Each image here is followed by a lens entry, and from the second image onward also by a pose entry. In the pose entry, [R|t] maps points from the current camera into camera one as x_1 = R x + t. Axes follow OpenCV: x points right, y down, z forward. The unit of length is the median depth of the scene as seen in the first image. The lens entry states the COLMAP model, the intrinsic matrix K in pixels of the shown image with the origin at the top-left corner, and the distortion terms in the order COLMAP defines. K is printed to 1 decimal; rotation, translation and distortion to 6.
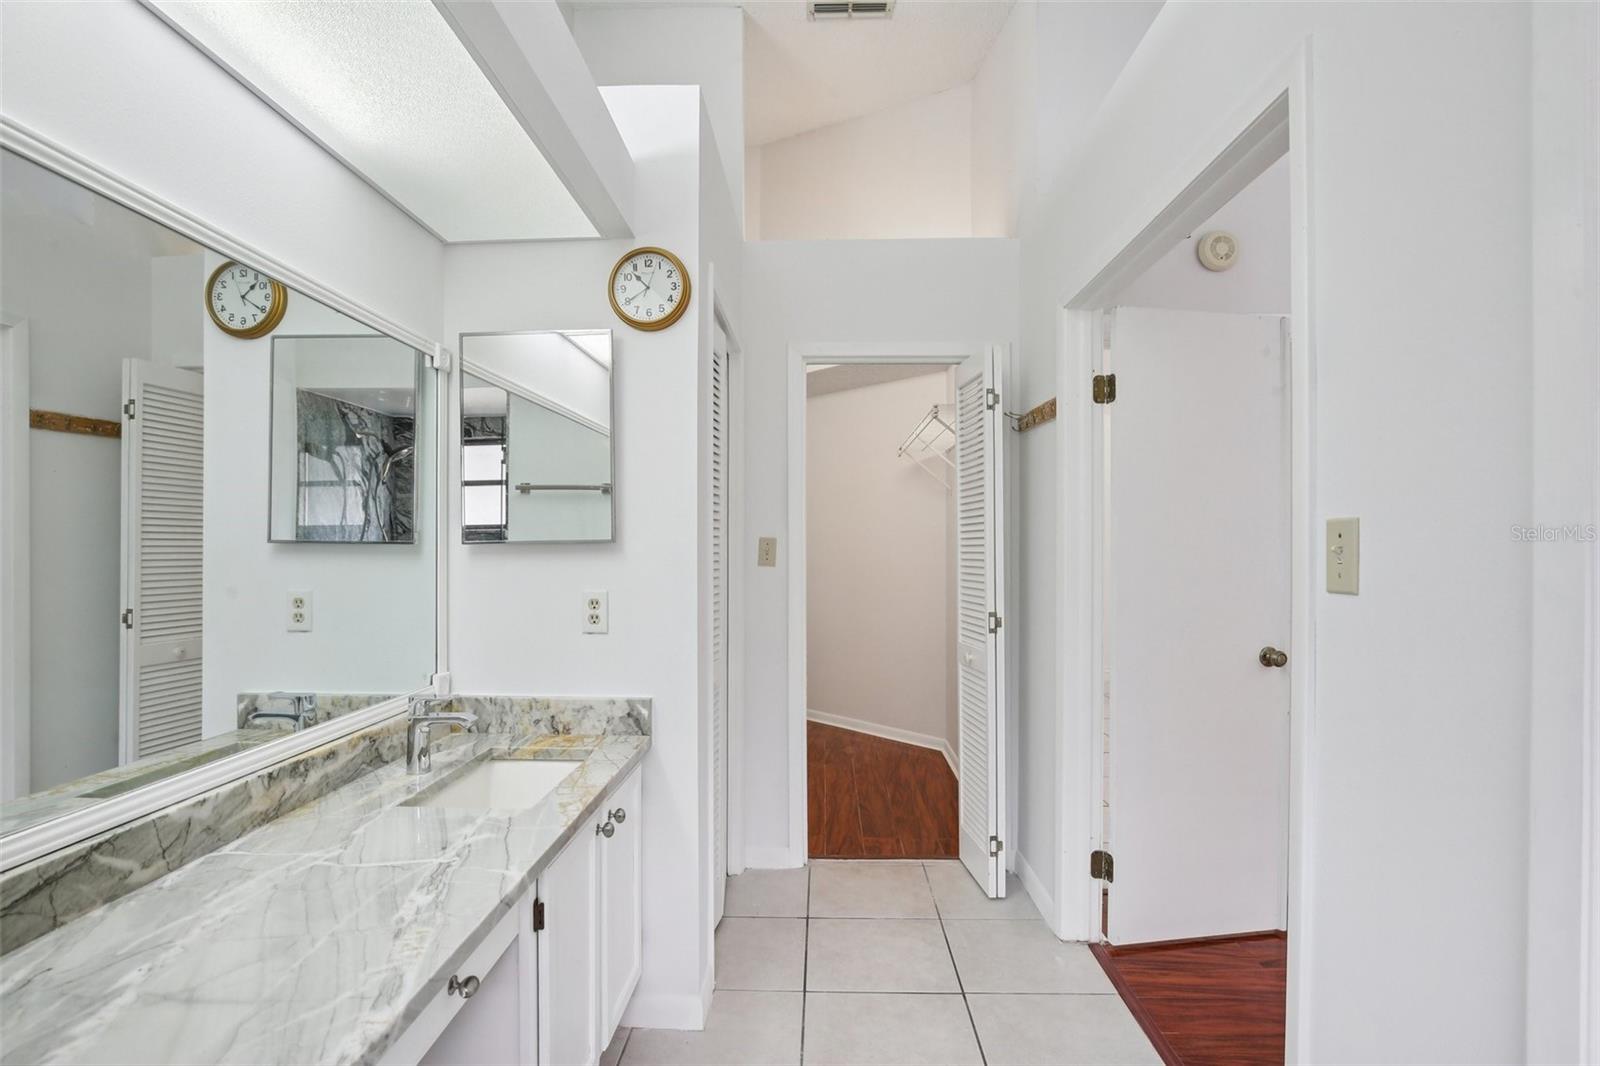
lens RADIAL K [[799.0, 0, 778.0], [0, 799.0, 546.3], [0, 0, 1]] dist [-0.022004, 0.004205]
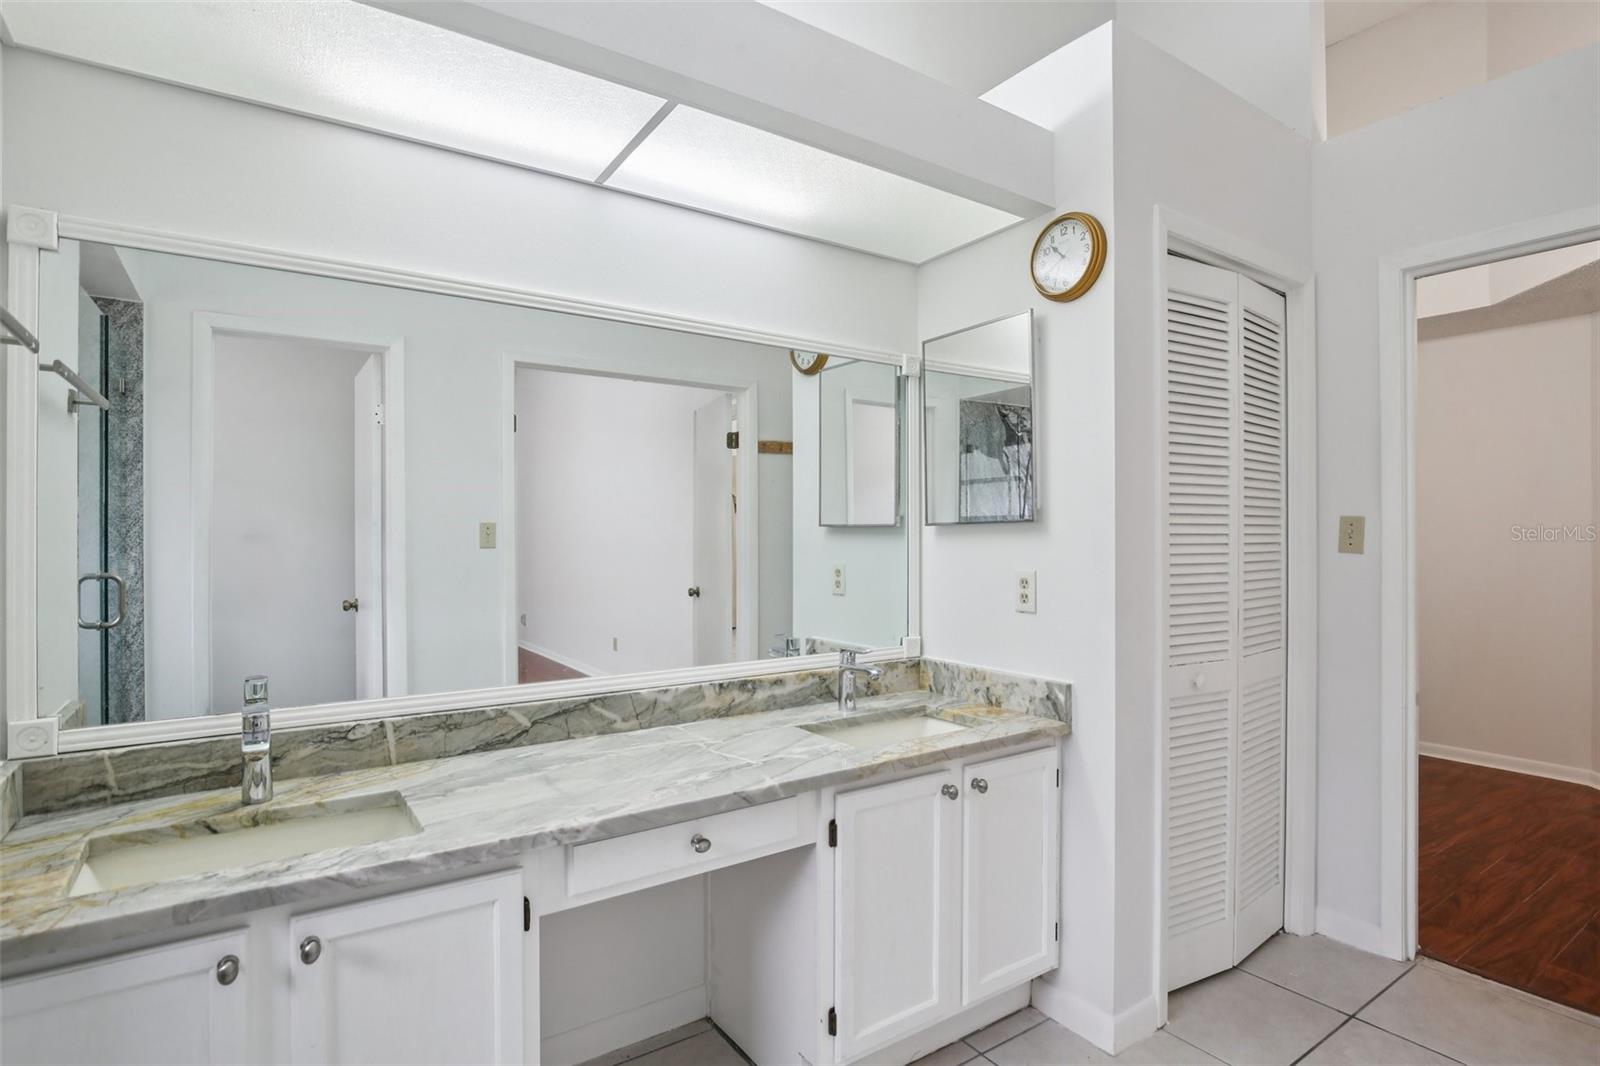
lens RADIAL K [[799.0, 0, 775.7], [0, 799.0, 538.4], [0, 0, 1]] dist [-0.022004, 0.004205]
pose [[0.596166, 0.001248, -0.802860, 0.506038], [0.000301, 0.999998, 0.001778, 0.017216], [0.802861, -0.001302, 0.596164, 0.185578]]
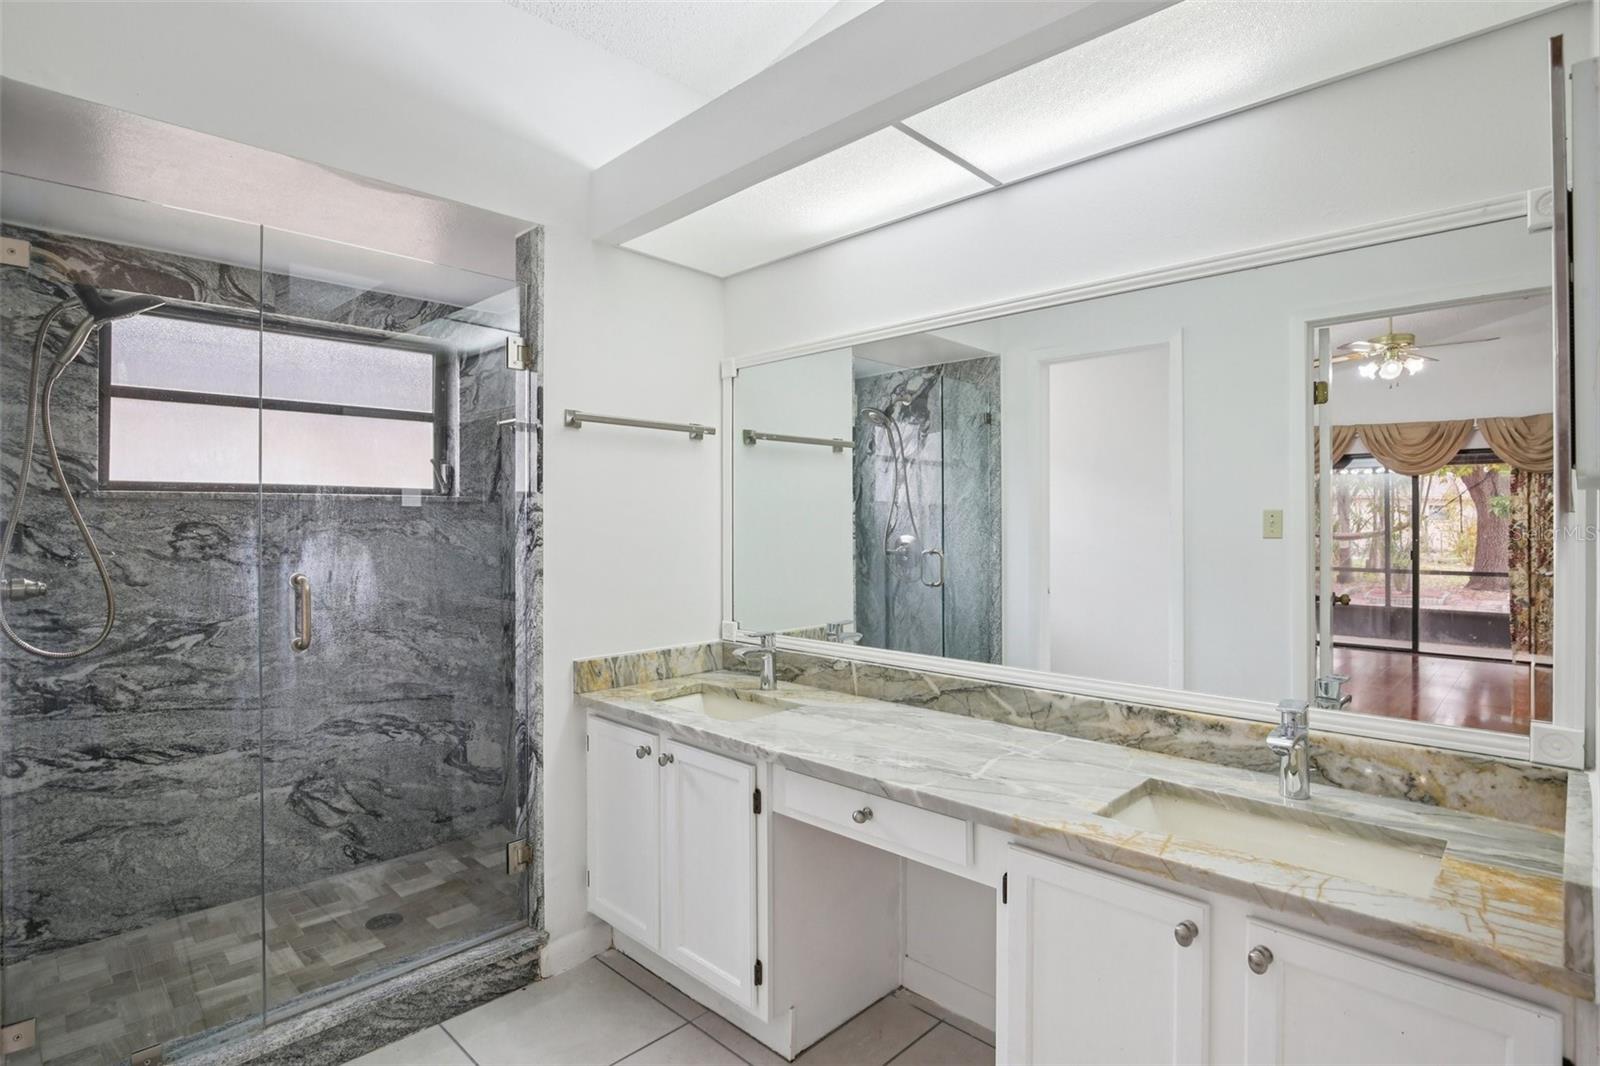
lens RADIAL K [[799.0, 0, 797.1], [0, 799.0, 524.1], [0, 0, 1]] dist [-0.022004, 0.004205]
pose [[-0.651090, 0.003375, -0.758993, 0.523503], [-0.000175, 0.999989, 0.004597, 0.003365], [0.759001, 0.003126, -0.651082, 1.215320]]
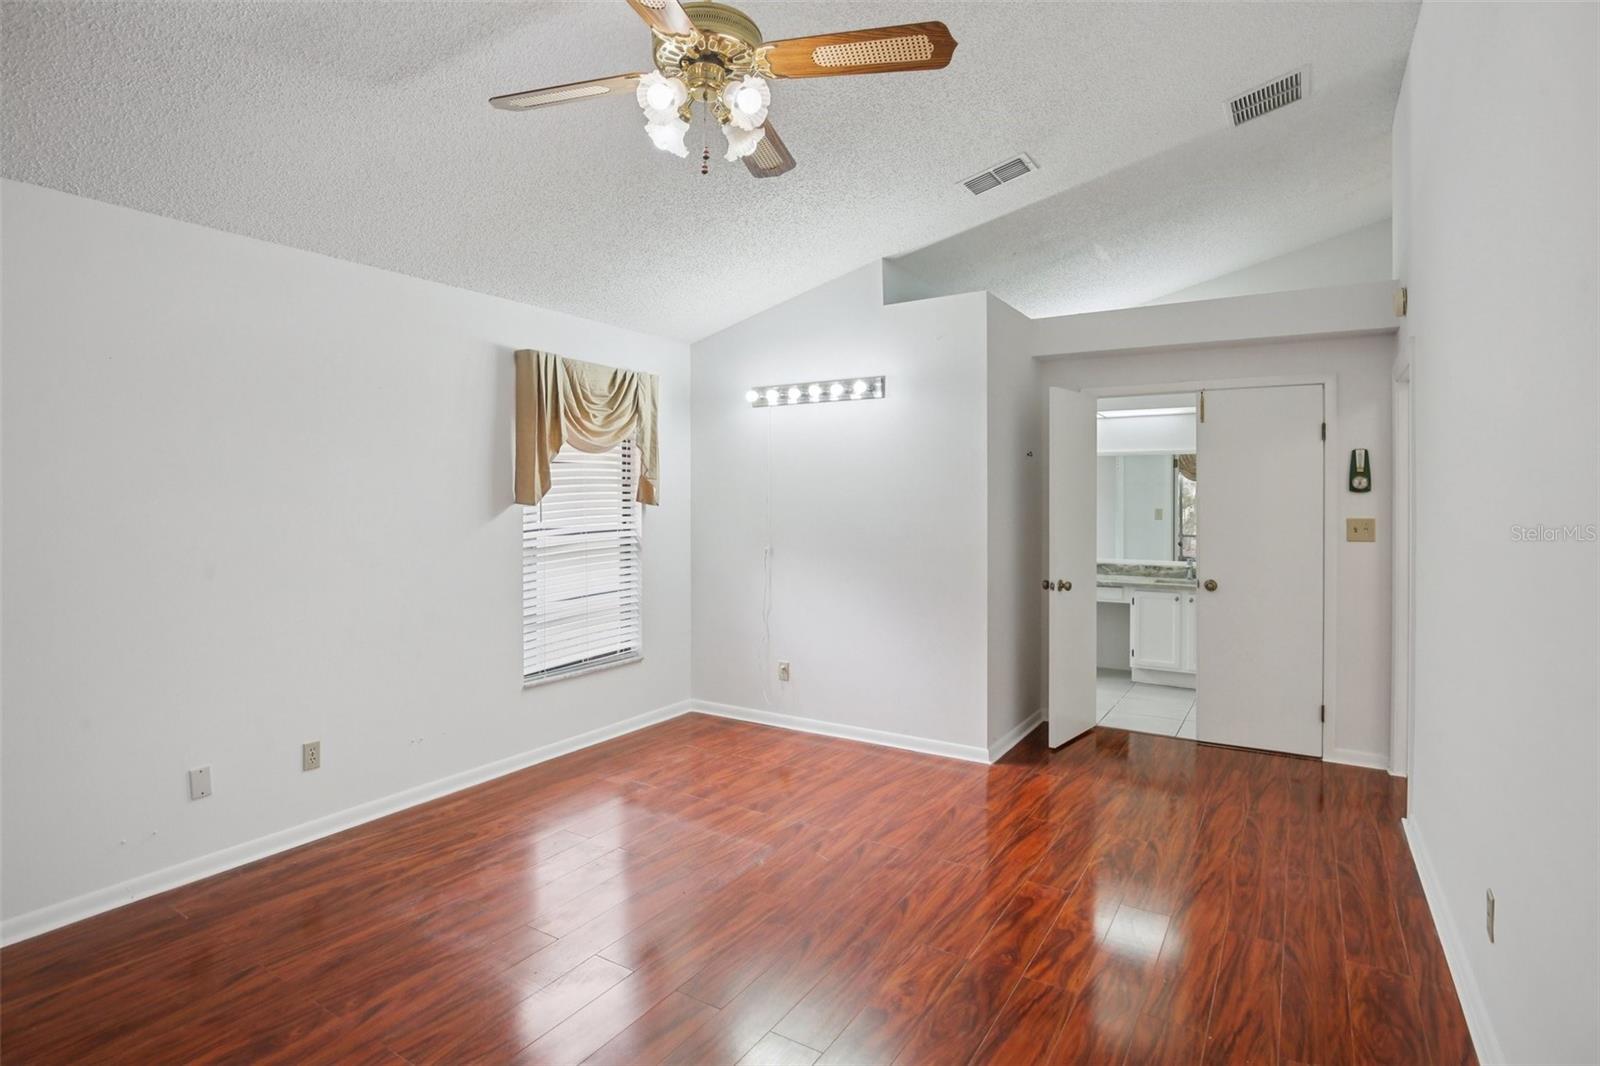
lens RADIAL K [[799.0, 0, 809.3], [0, 799.0, 530.8], [0, 0, 1]] dist [-0.022004, 0.004205]
pose [[-0.466185, 0.036789, -0.883922, 3.686842], [0.006753, 0.999254, 0.038027, -0.085678], [0.884661, 0.011759, -0.466086, 1.224711]]
